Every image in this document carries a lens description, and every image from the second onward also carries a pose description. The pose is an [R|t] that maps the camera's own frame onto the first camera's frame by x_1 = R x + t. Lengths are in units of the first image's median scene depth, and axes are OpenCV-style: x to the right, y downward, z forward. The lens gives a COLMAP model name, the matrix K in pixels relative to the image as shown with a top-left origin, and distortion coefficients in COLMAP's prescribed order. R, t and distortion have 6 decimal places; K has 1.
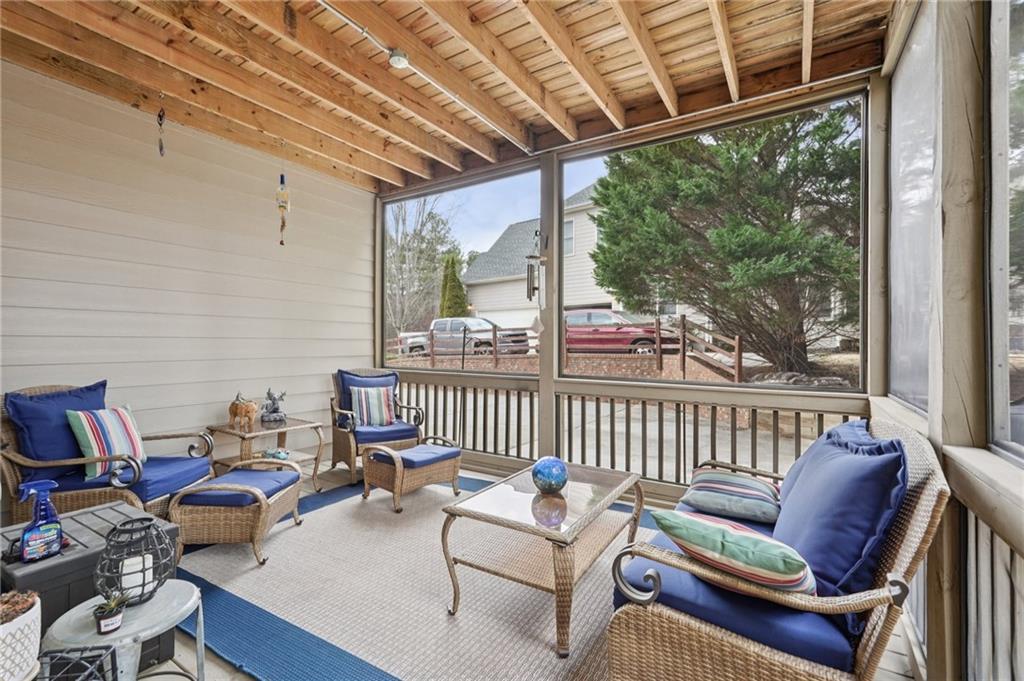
lens RADIAL K [[455.2, 0, 512.0], [0, 455.2, 340.5], [0, 0, 1]] dist [-0.013727, 0.008890]
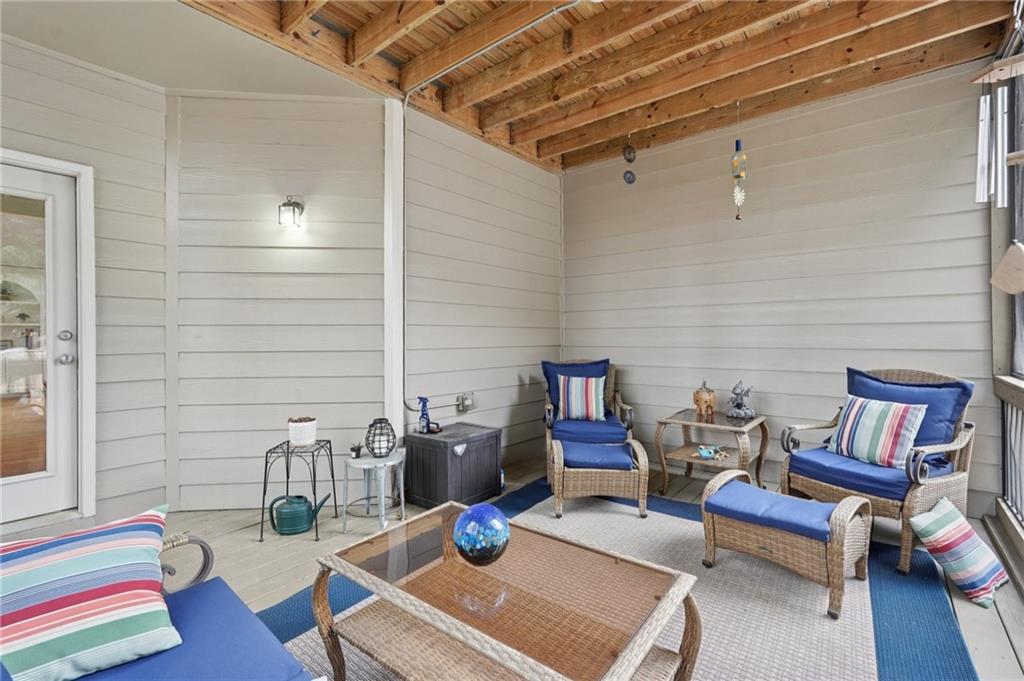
lens RADIAL K [[455.2, 0, 512.0], [0, 455.2, 340.5], [0, 0, 1]] dist [-0.013727, 0.008890]
pose [[-0.120219, 0.011111, -0.992685, 0.494723], [0.015482, 0.999837, 0.009316, 0.007915], [0.992627, -0.014249, -0.120371, 0.774823]]
